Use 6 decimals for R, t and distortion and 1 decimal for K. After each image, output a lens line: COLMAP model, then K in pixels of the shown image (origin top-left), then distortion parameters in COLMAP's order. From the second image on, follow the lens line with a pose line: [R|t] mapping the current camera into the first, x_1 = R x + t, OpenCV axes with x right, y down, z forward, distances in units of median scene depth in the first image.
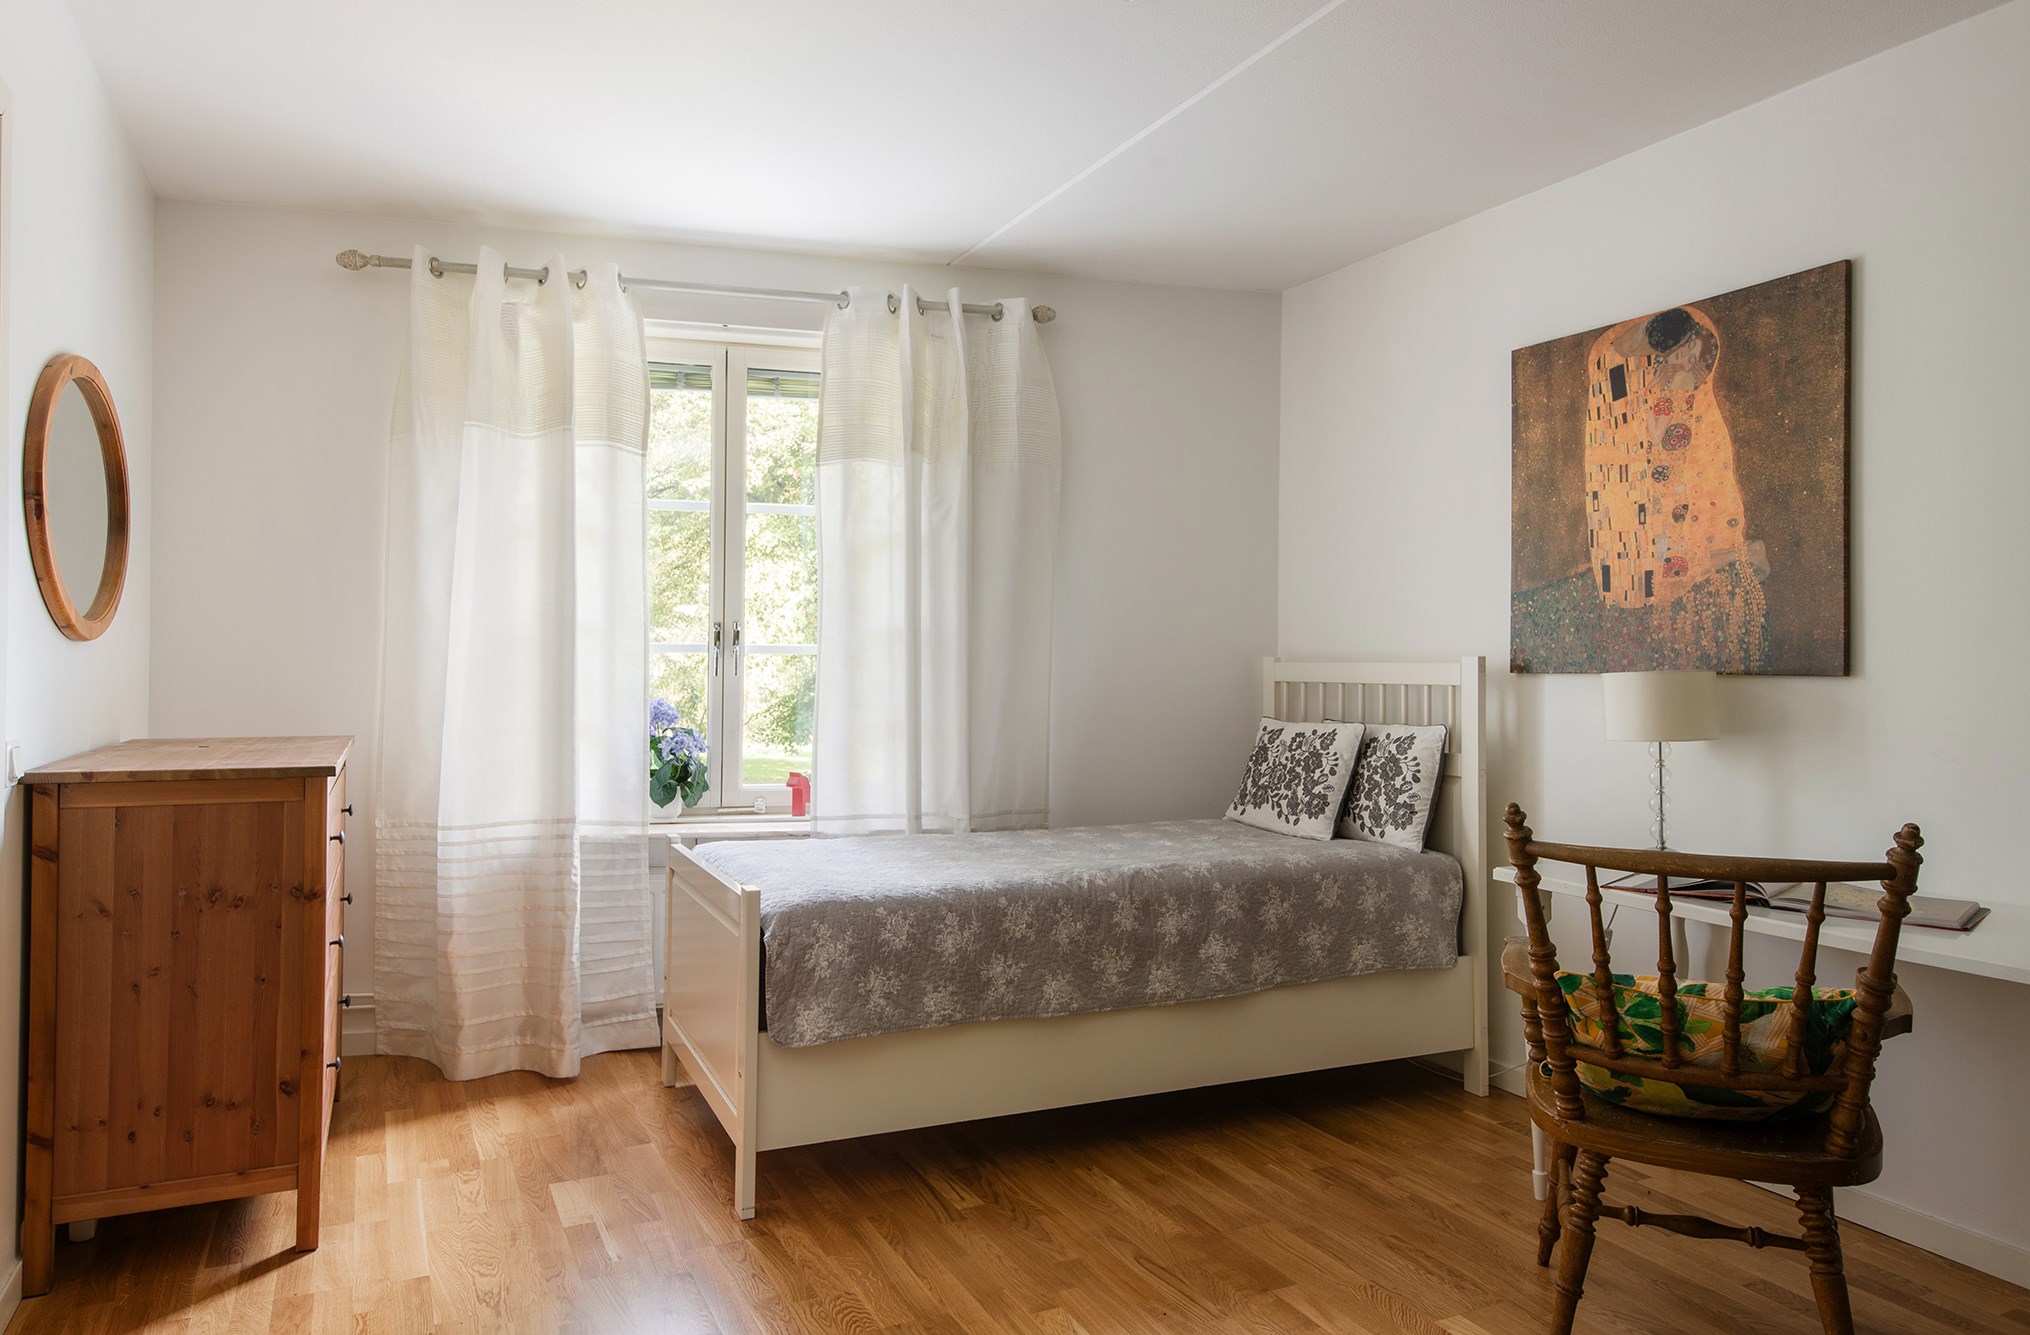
lens RADIAL K [[1281.6, 0, 1018.5], [0, 1281.6, 660.4], [0, 0, 1]] dist [0.019862, -0.006796]
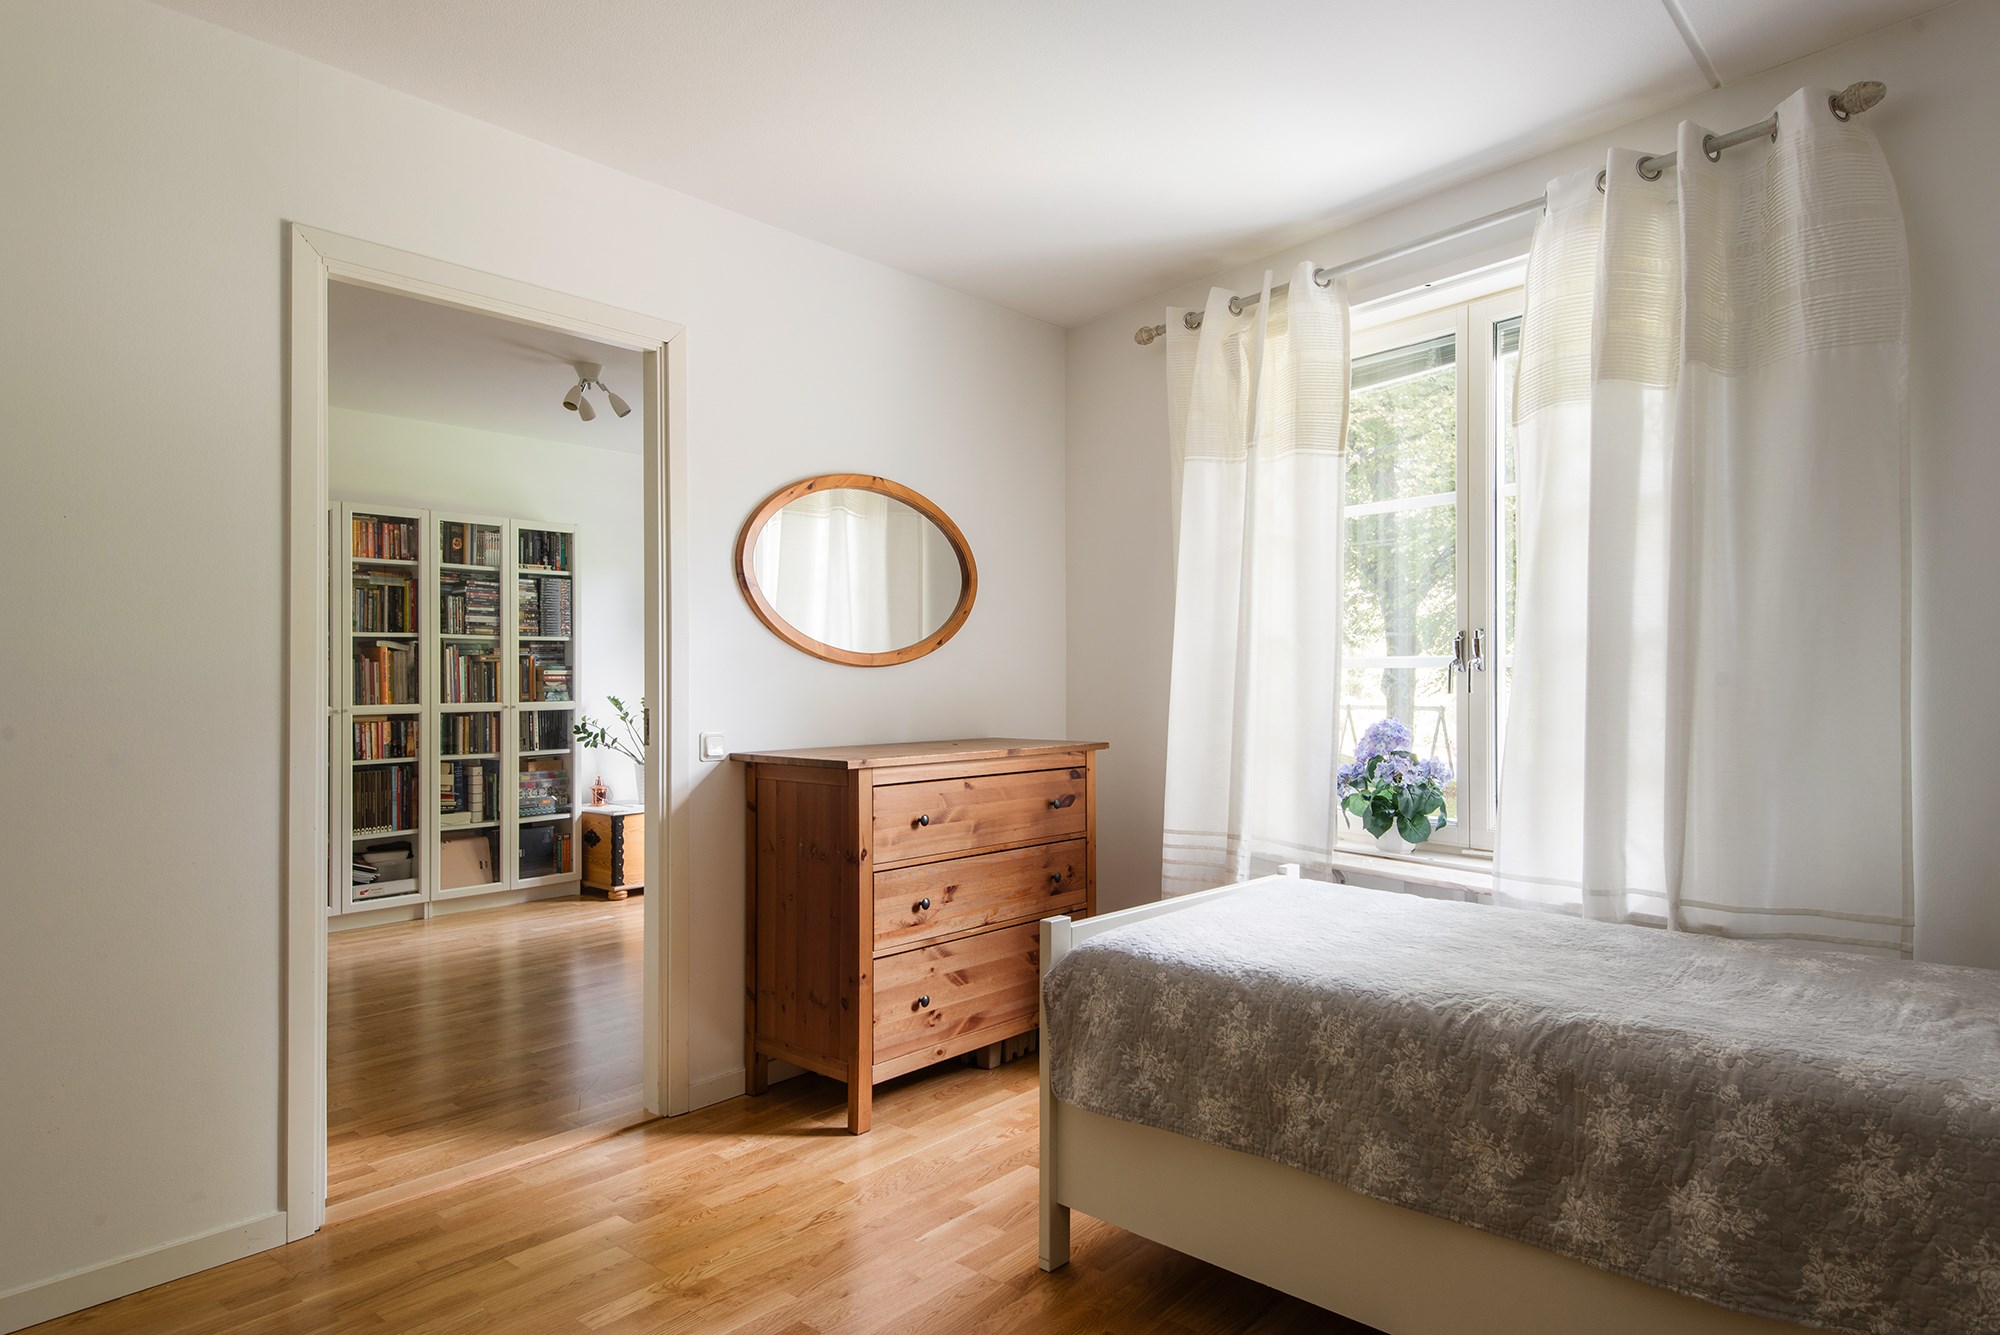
lens RADIAL K [[1199.3, 0, 999.2], [0, 1199.3, 669.3], [0, 0, 1]] dist [0.003129, -0.006471]
pose [[0.380166, -0.016914, -0.924763, 0.536619], [0.009558, 0.999851, -0.014358, 0.006432], [0.924869, -0.003380, 0.380271, 0.572002]]
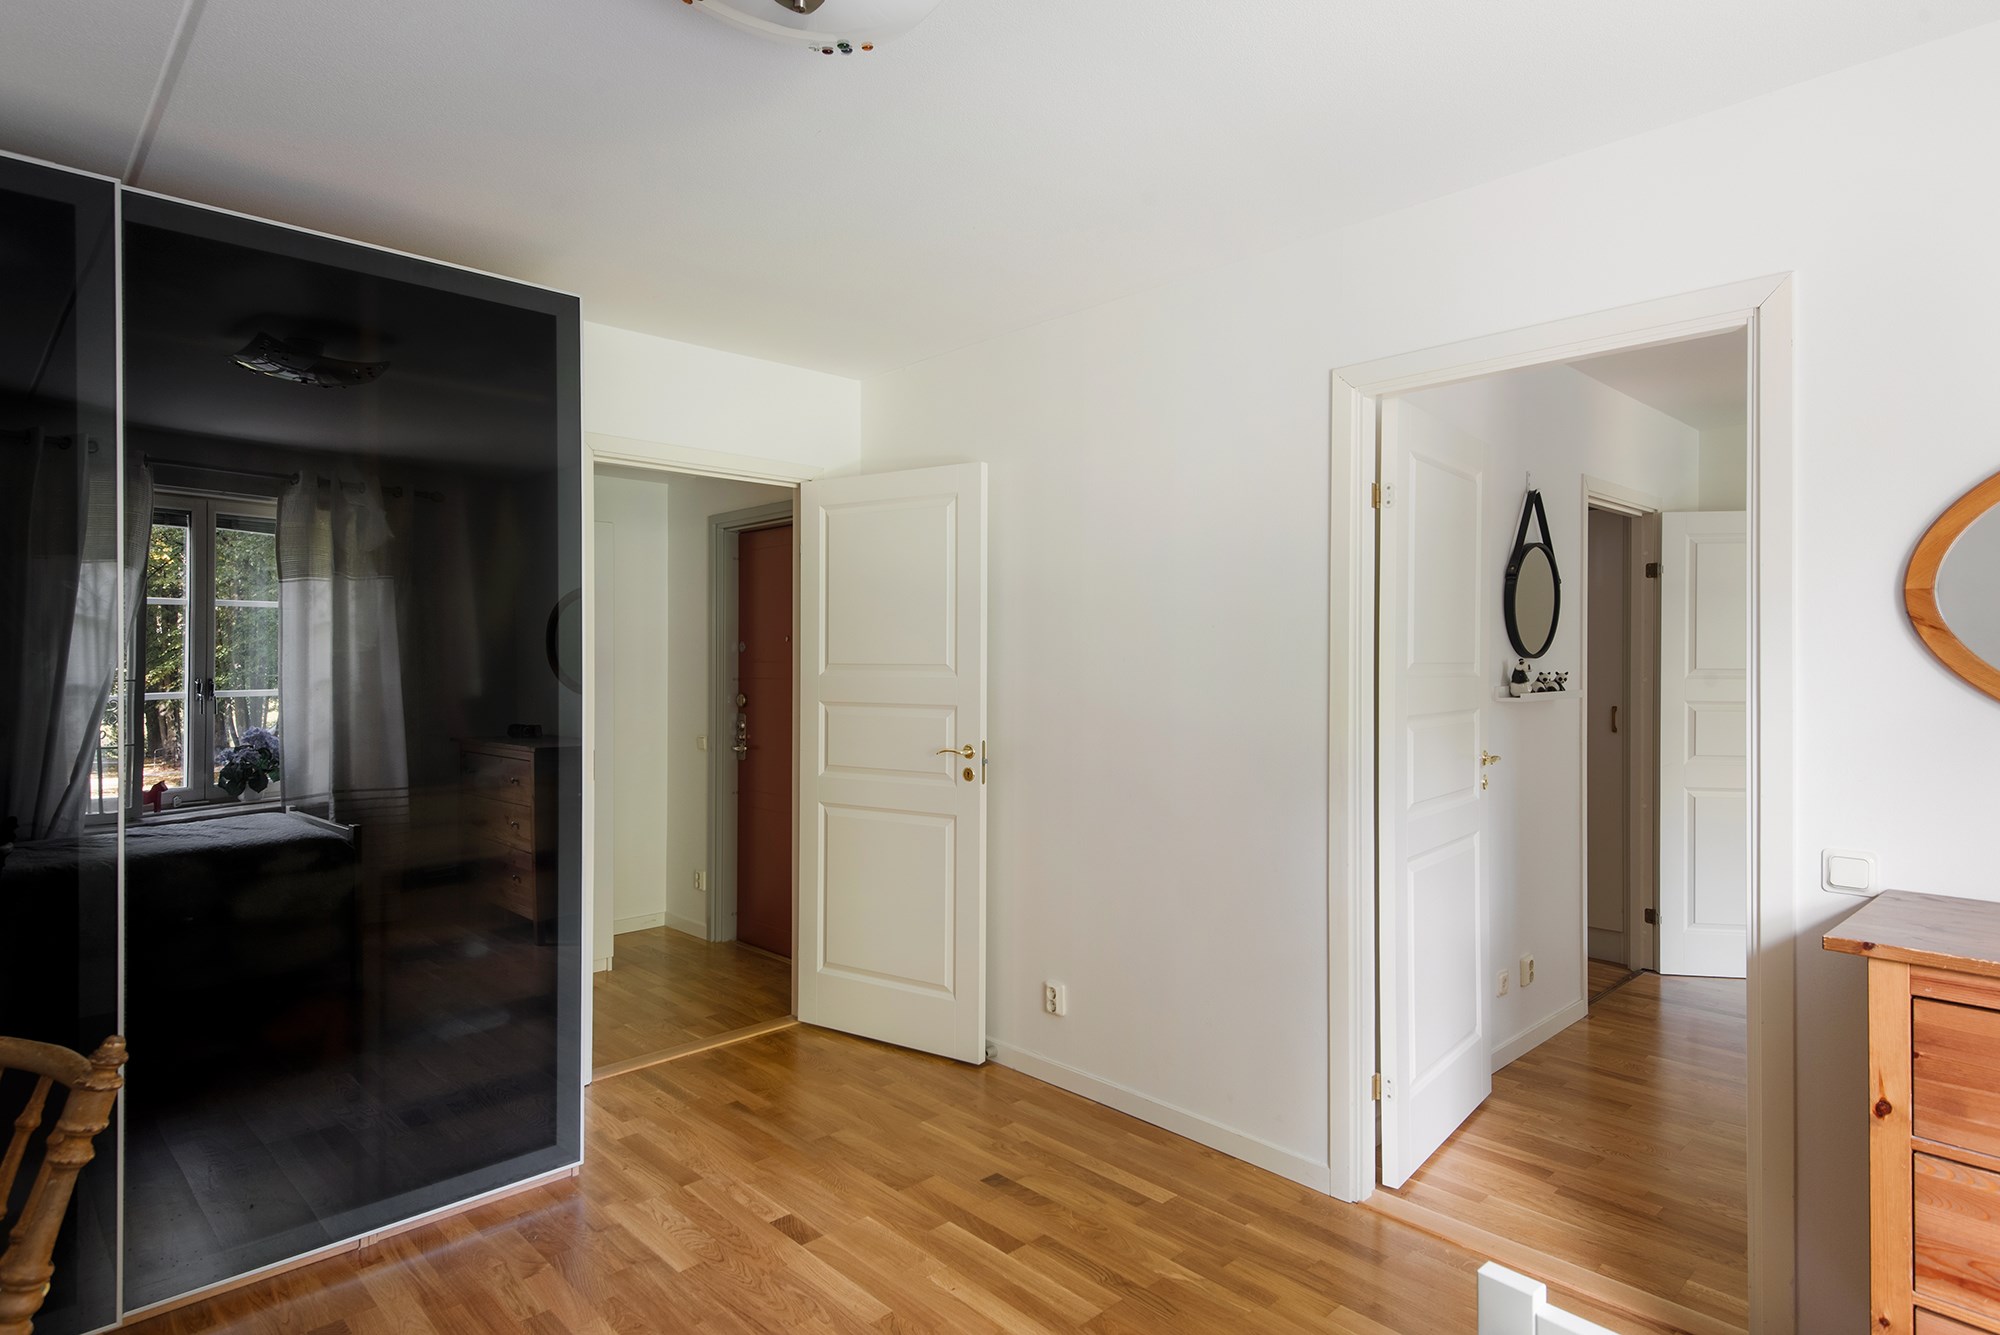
lens RADIAL K [[1090.3, 0, 998.9], [0, 1090.3, 658.7], [0, 0, 1]] dist [0.002196, 0.000313]
pose [[-0.954300, -0.015561, -0.298444, 0.112284], [-0.016724, 0.999859, 0.001345, -0.067997], [0.298381, 0.006274, -0.954426, 1.251903]]
